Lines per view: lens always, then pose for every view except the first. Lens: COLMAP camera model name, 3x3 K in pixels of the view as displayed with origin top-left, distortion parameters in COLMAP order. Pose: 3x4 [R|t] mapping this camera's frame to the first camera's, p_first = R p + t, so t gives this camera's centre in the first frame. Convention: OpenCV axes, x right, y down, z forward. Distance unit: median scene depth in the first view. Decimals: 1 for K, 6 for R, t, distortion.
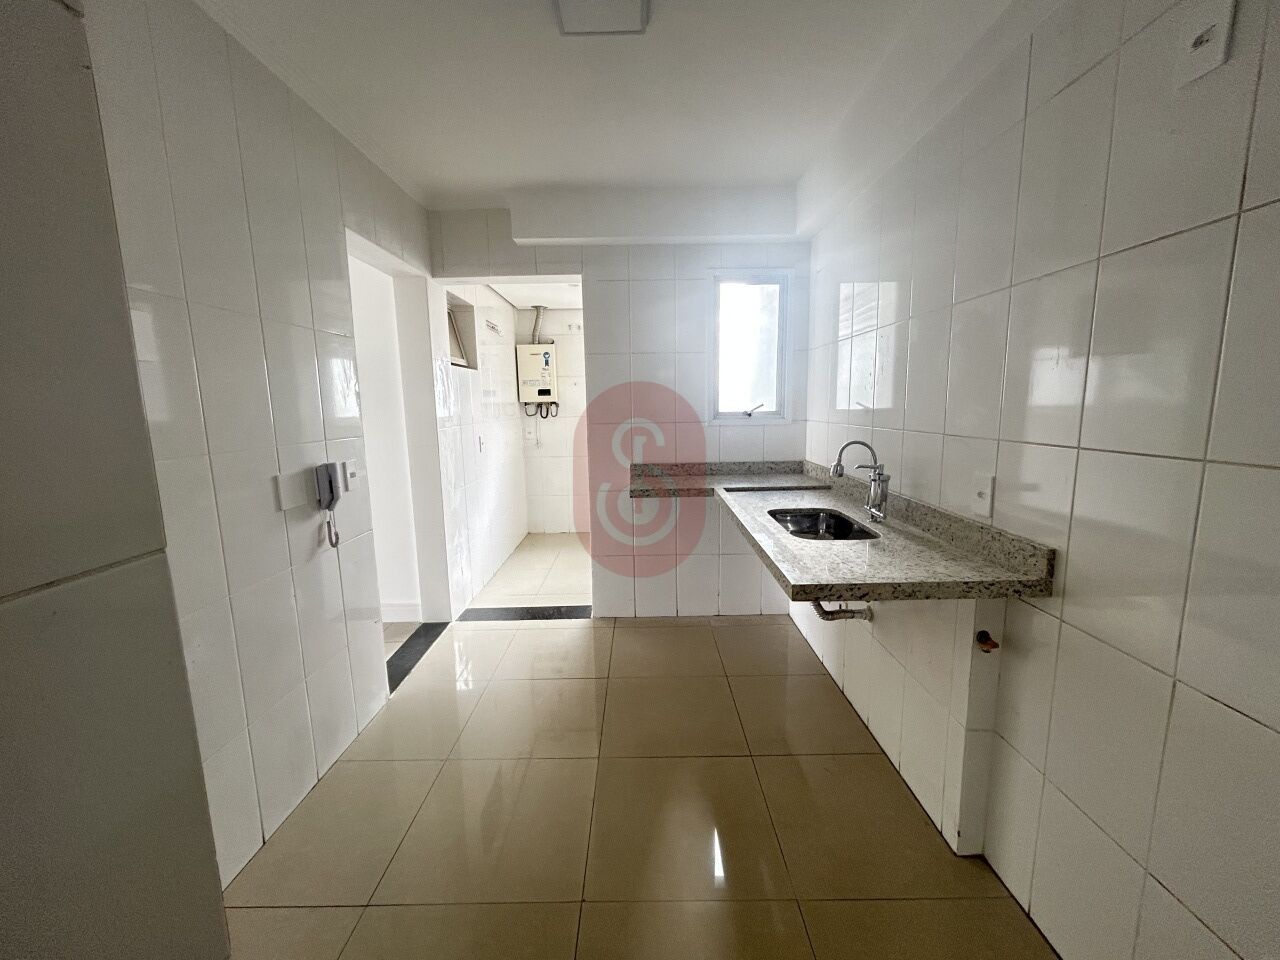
lens RADIAL K [[518.8, 0, 640.0], [0, 518.8, 480.0], [0, 0, 1]] dist [0.000573, 0.000210]
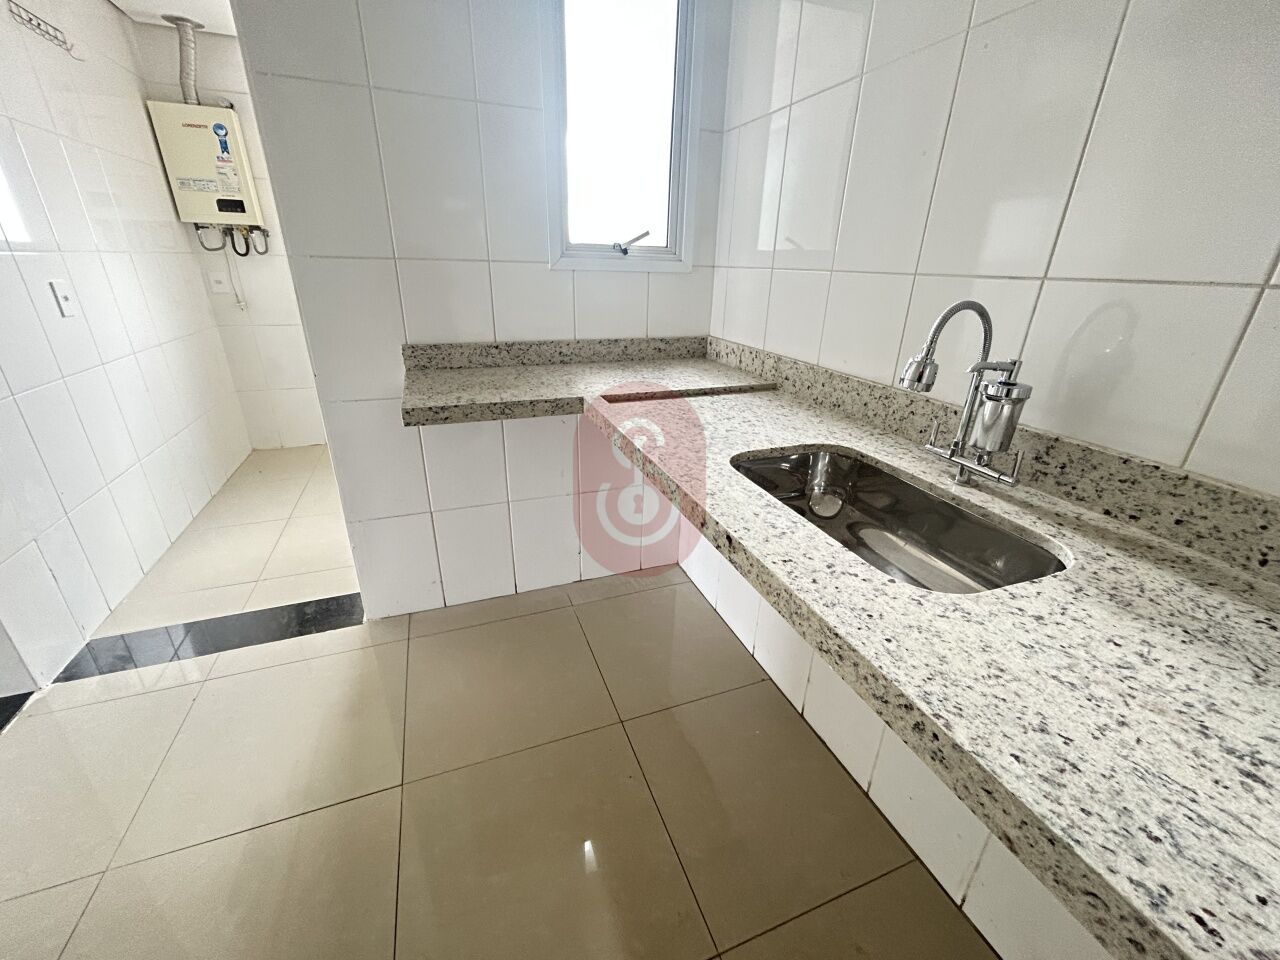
lens RADIAL K [[518.8, 0, 640.0], [0, 518.8, 480.0], [0, 0, 1]] dist [0.000573, 0.000210]
pose [[0.933917, -0.102133, 0.342591, 0.010431], [0.013144, 0.967483, 0.252594, -0.027645], [-0.357249, -0.231399, 0.904891, 0.415746]]
